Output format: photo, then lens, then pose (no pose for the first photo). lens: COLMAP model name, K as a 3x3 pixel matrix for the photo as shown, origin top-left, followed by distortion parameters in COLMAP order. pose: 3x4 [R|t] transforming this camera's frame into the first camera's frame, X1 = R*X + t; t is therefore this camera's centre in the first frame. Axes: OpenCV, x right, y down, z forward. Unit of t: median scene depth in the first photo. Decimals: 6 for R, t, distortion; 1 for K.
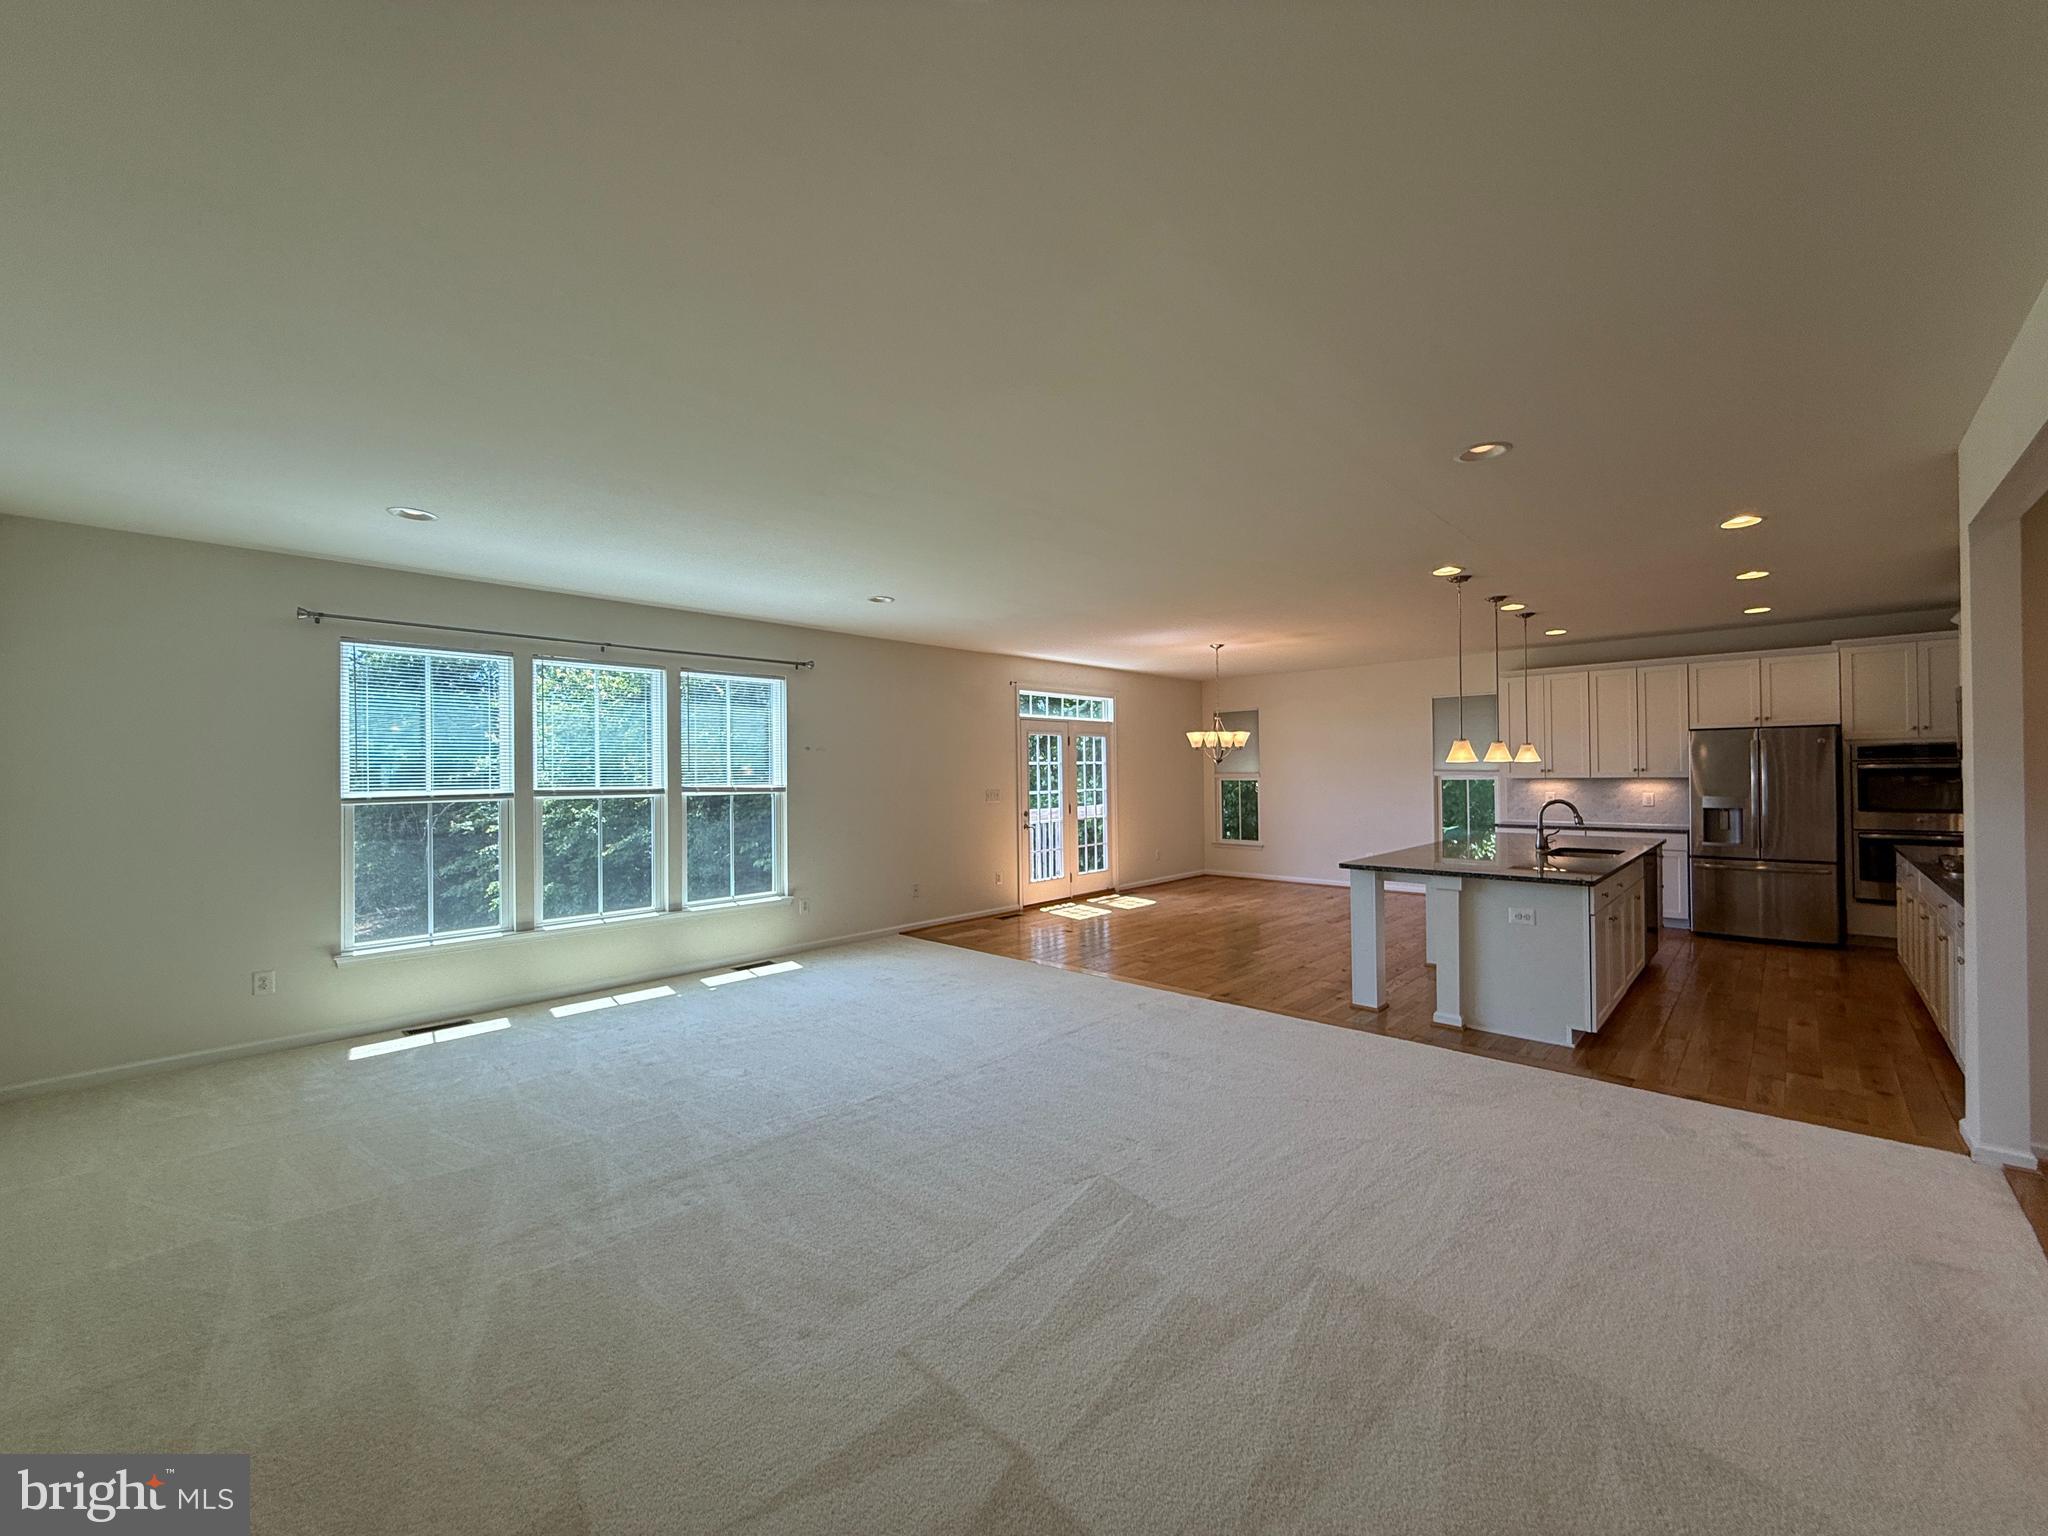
lens RADIAL K [[819.4, 0, 1029.2], [0, 819.4, 769.6], [0, 0, 1]] dist [0.004415, 0.000712]
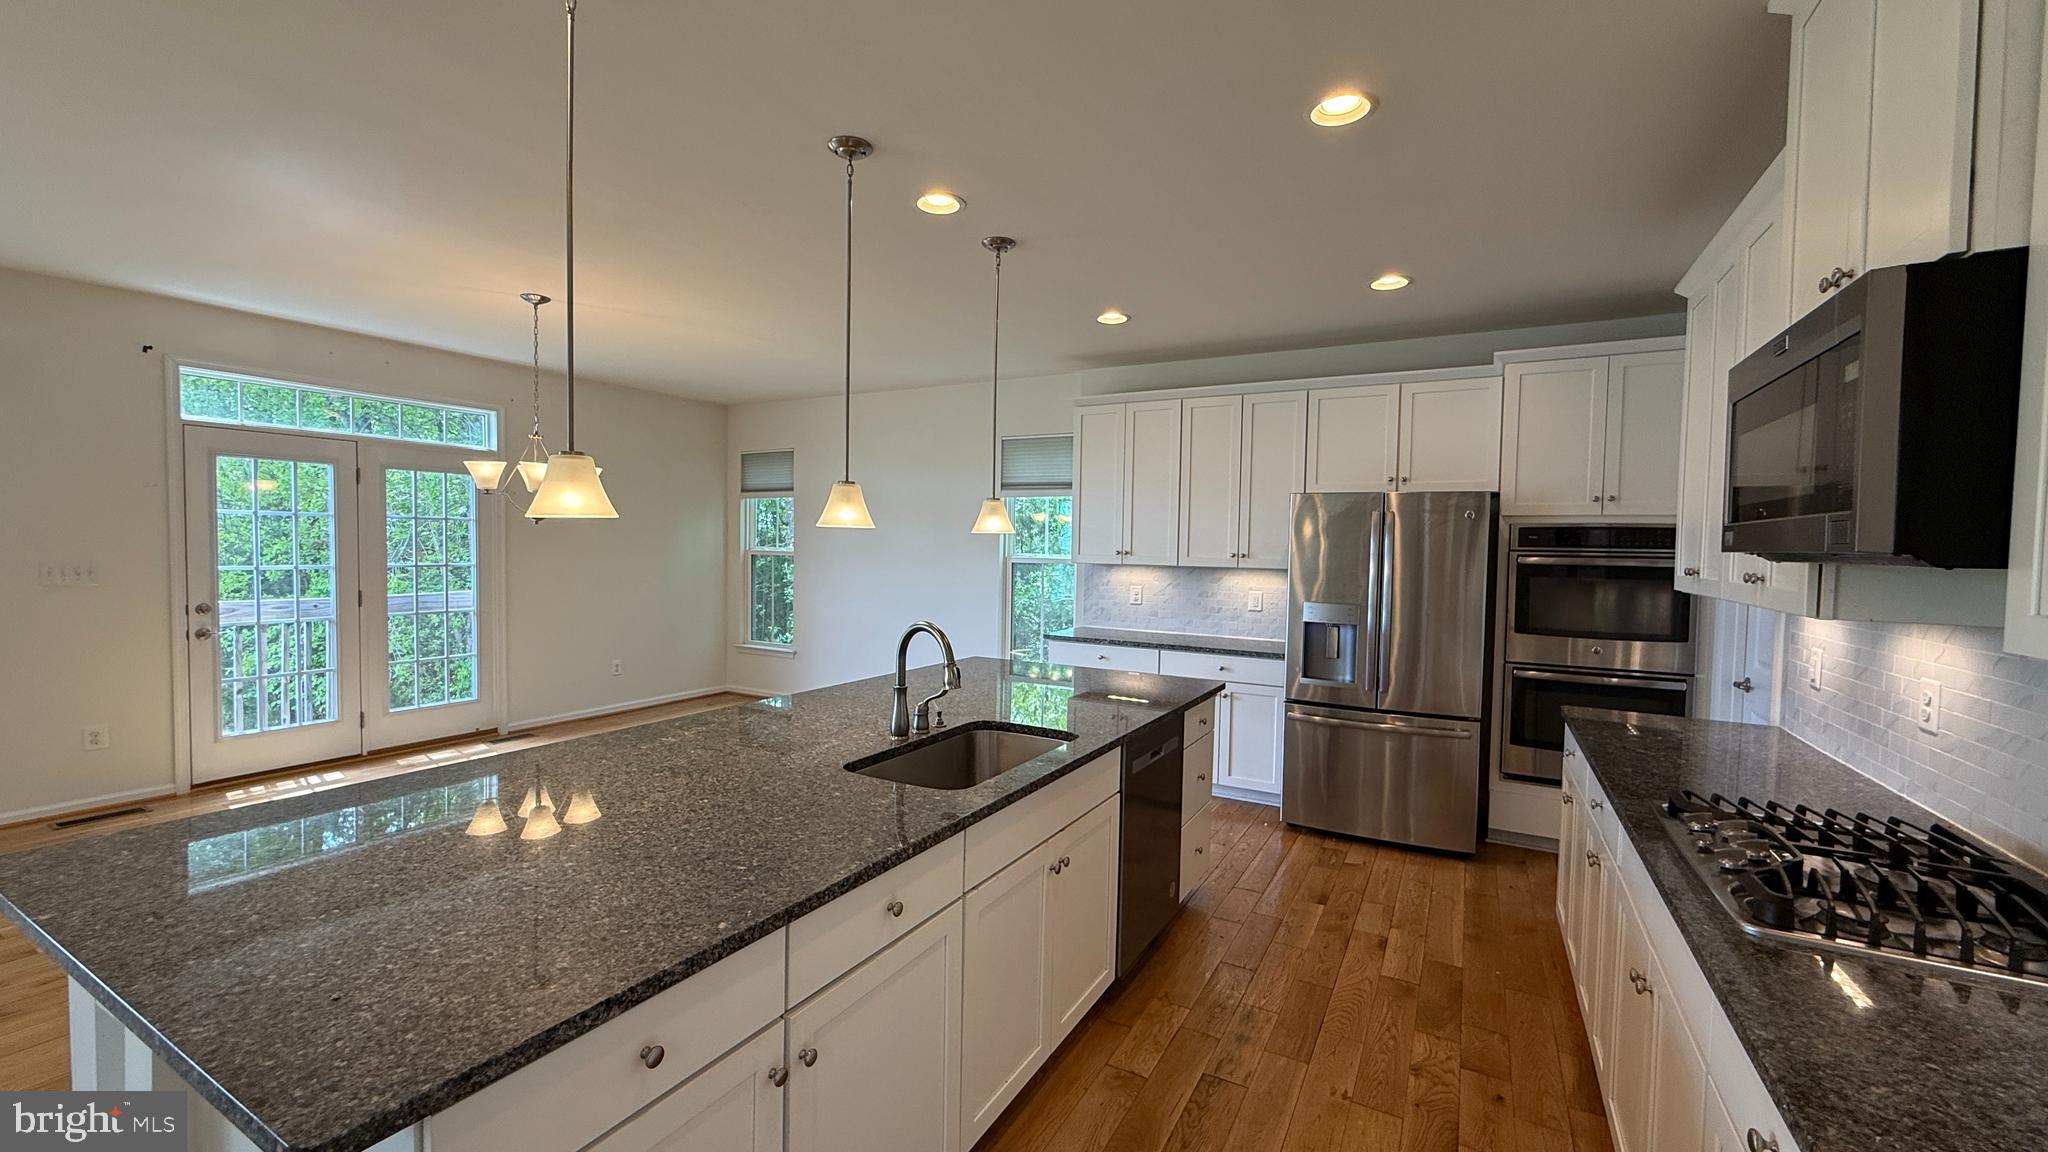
lens RADIAL K [[818.2, 0, 1025.4], [0, 818.2, 573.4], [0, 0, 1]] dist [0.001687, 0.000401]
pose [[0.968894, 0.021426, 0.246546, 0.475141], [-0.031237, 0.998865, 0.035950, -0.003769], [-0.245496, -0.042534, 0.968464, 0.472879]]
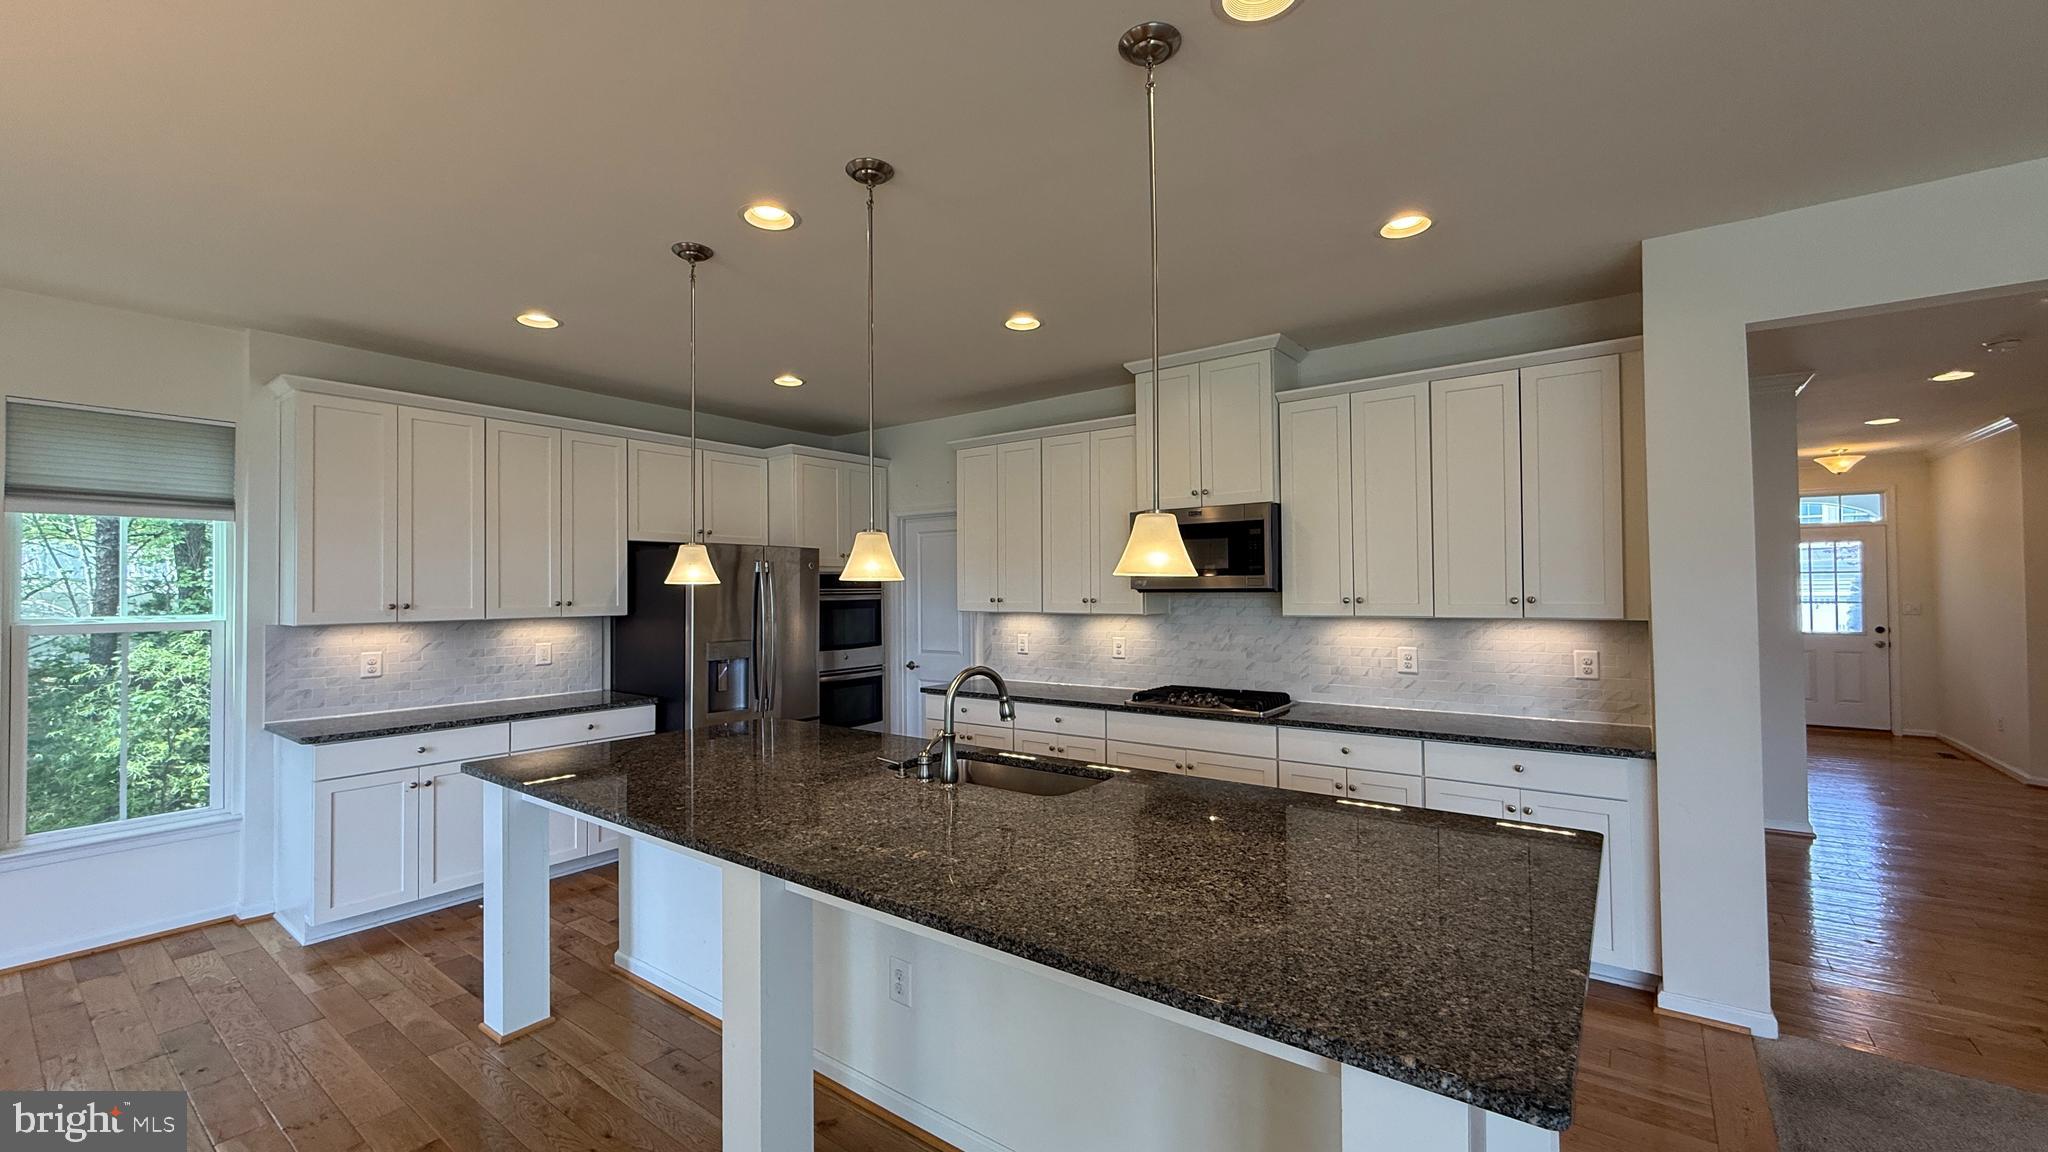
lens RADIAL K [[818.2, 0, 1017.9], [0, 818.2, 574.8], [0, 0, 1]] dist [0.001687, 0.000401]
pose [[-0.098585, 0.027046, 0.994761, 0.148456], [0.005961, 0.999629, -0.026587, -0.002823], [-0.995111, 0.003308, -0.098710, 0.825305]]
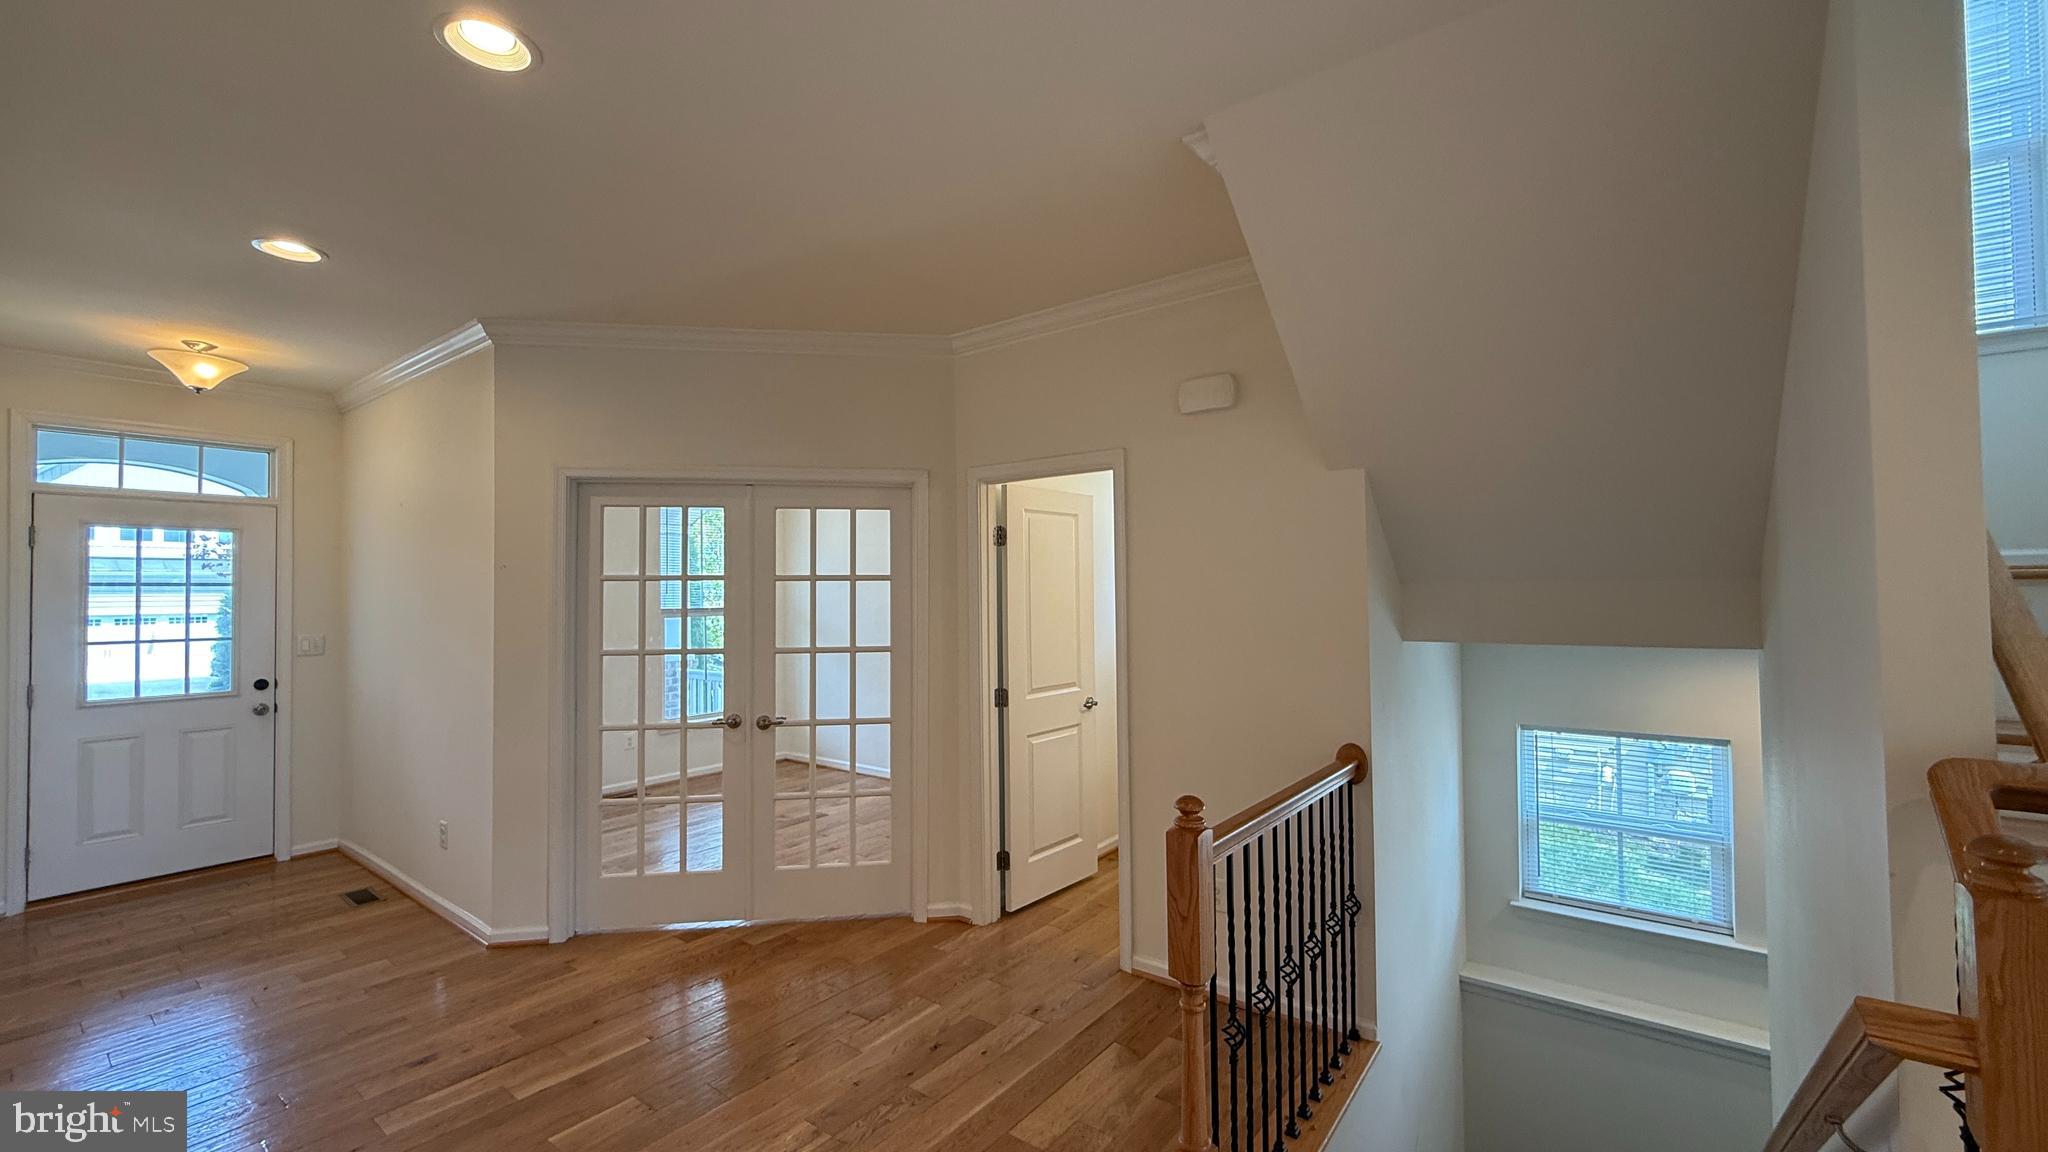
lens RADIAL K [[818.2, 0, 1010.5], [0, 818.2, 579.9], [0, 0, 1]] dist [0.001687, 0.000401]
pose [[-0.996125, 0.014109, -0.086814, 0.618216], [0.015717, 0.999717, -0.017861, -0.012032], [0.086538, -0.019156, -0.996064, 0.235451]]
